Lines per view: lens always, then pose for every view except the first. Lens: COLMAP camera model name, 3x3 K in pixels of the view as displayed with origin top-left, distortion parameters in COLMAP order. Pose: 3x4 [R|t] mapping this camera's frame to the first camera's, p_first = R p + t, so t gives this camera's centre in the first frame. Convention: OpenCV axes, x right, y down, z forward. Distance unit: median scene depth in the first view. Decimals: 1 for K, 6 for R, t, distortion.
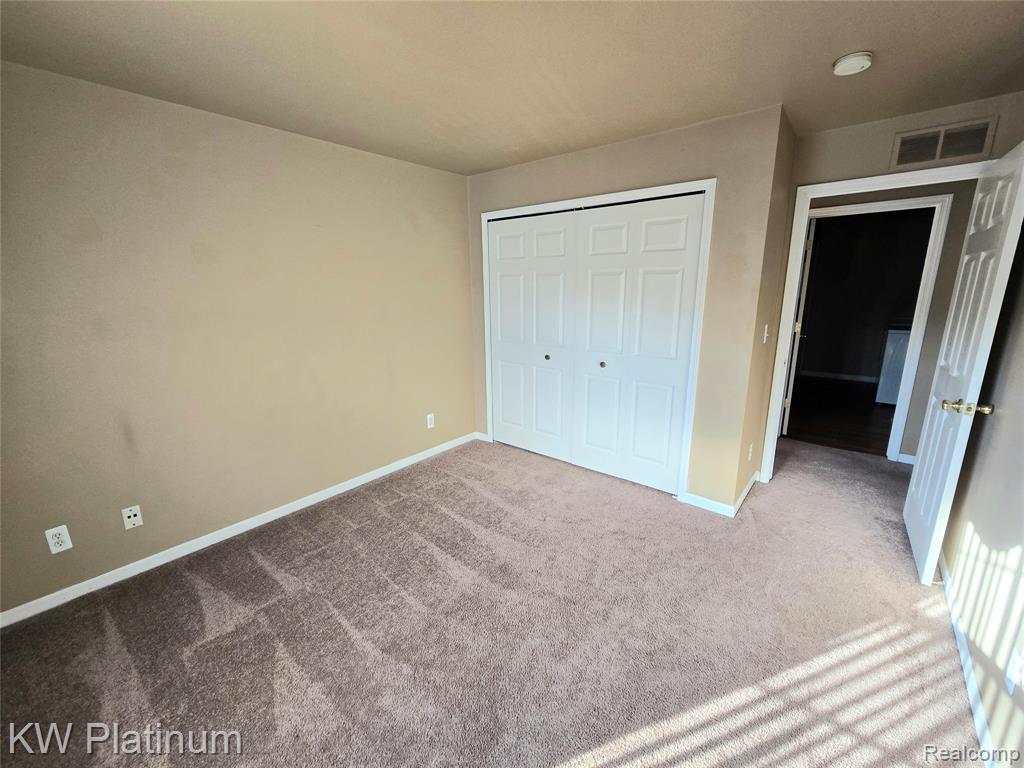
lens RADIAL K [[420.2, 0, 515.6], [0, 420.2, 384.1], [0, 0, 1]] dist [0.000241, 0.000650]
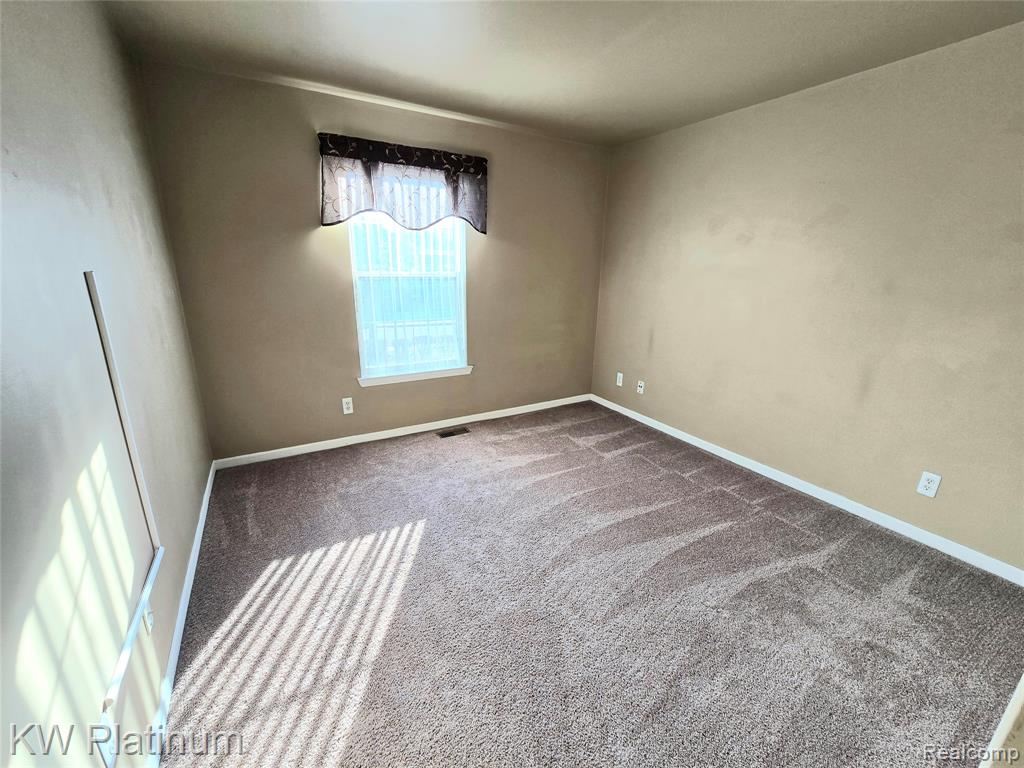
lens RADIAL K [[420.2, 0, 515.1], [0, 420.2, 381.0], [0, 0, 1]] dist [0.000241, 0.000650]
pose [[-0.329700, 0.264488, -0.906280, 0.963053], [-0.237101, 0.905992, 0.350660, -0.224461], [0.913828, 0.330492, -0.235995, 1.083579]]
